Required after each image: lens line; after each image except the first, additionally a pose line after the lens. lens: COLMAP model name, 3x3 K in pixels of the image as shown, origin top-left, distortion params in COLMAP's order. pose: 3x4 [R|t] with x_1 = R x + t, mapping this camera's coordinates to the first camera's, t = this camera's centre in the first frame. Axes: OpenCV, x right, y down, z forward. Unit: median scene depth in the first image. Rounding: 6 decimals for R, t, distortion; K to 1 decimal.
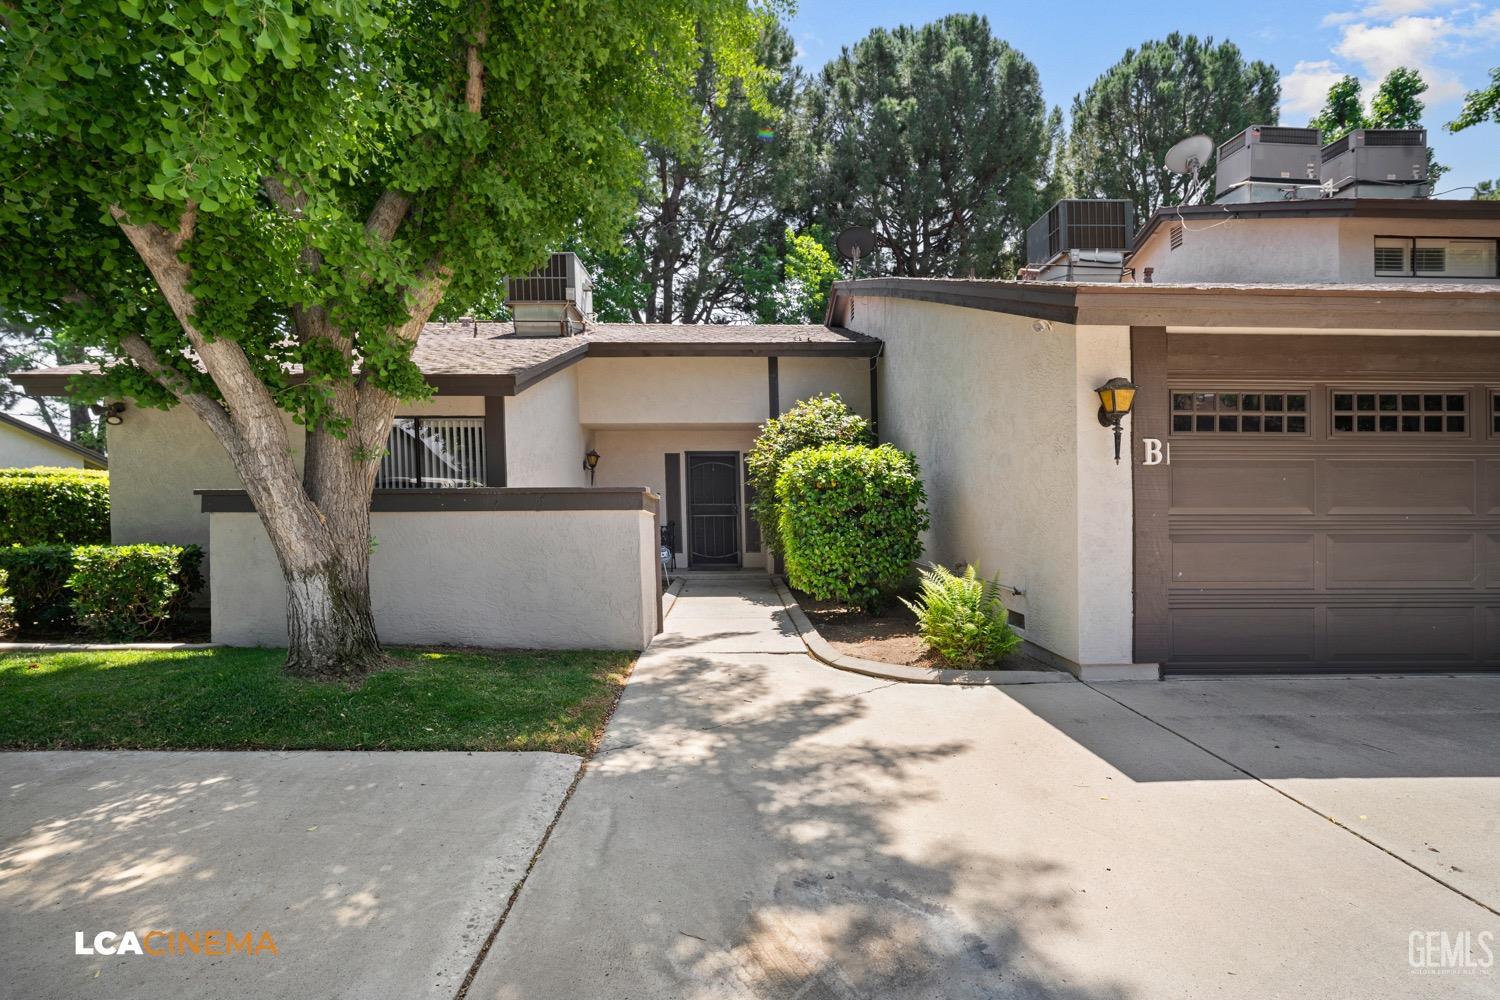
lens RADIAL K [[683.6, 0, 640.8], [0, 683.6, 511.9], [0, 0, 1]] dist [-0.011284, -0.000313]
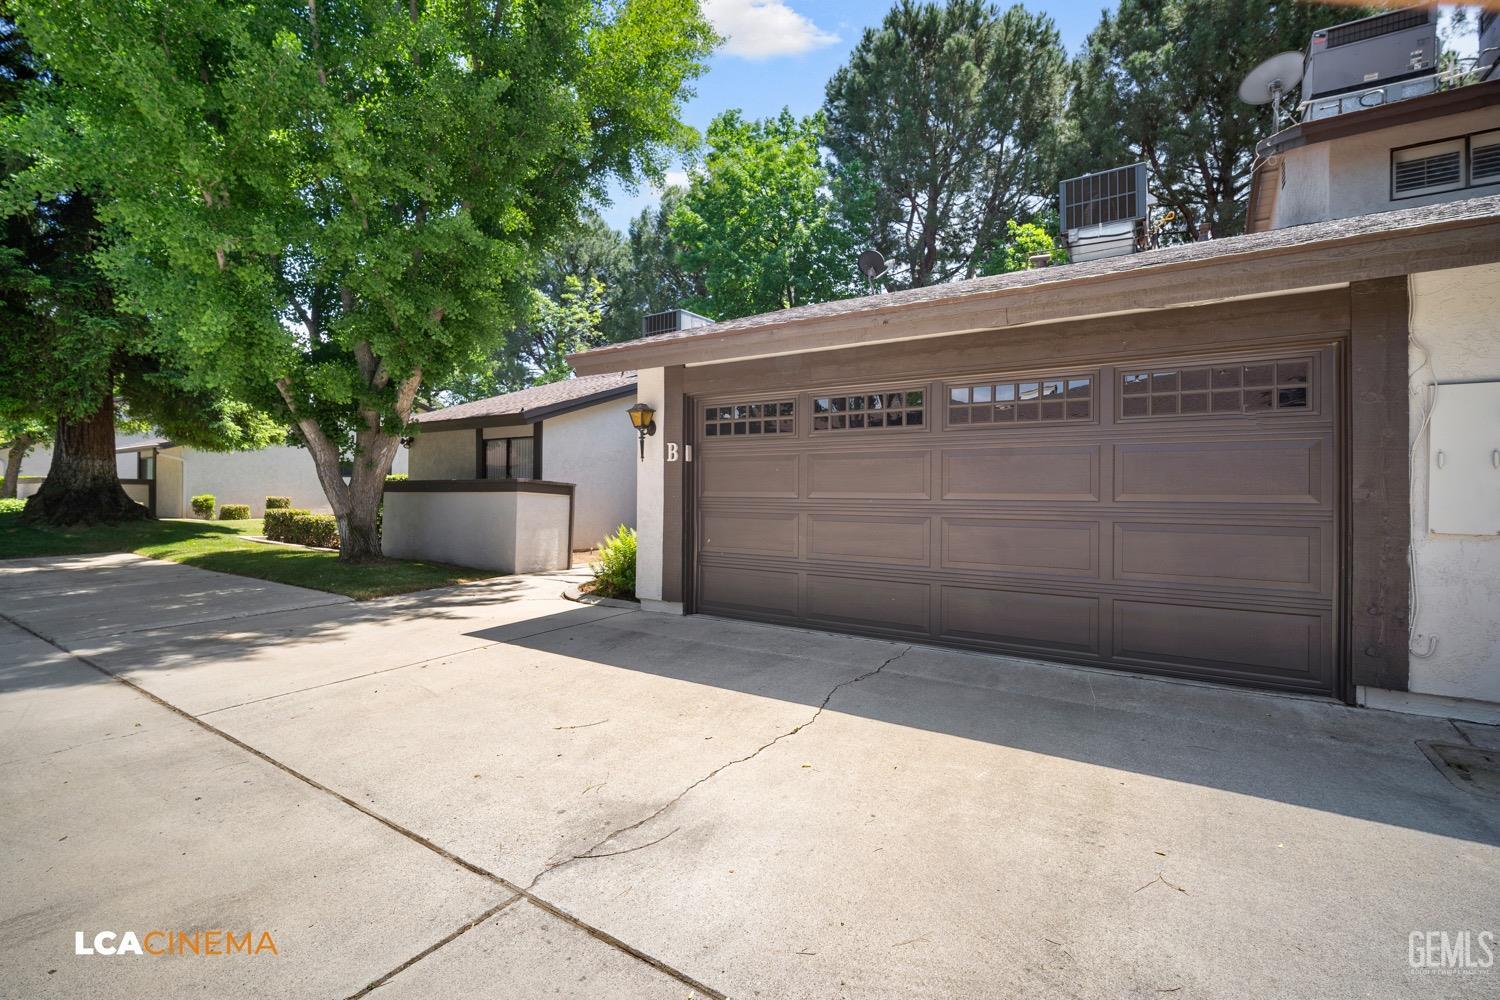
lens RADIAL K [[655.9, 0, 749.3], [0, 655.9, 495.8], [0, 0, 1]] dist [-0.008123, 0.000425]
pose [[0.831966, 0.008509, -0.554761, 1.551919], [-0.015650, 0.999844, -0.008133, 0.010507], [0.554606, 0.015448, 0.831970, -0.045554]]
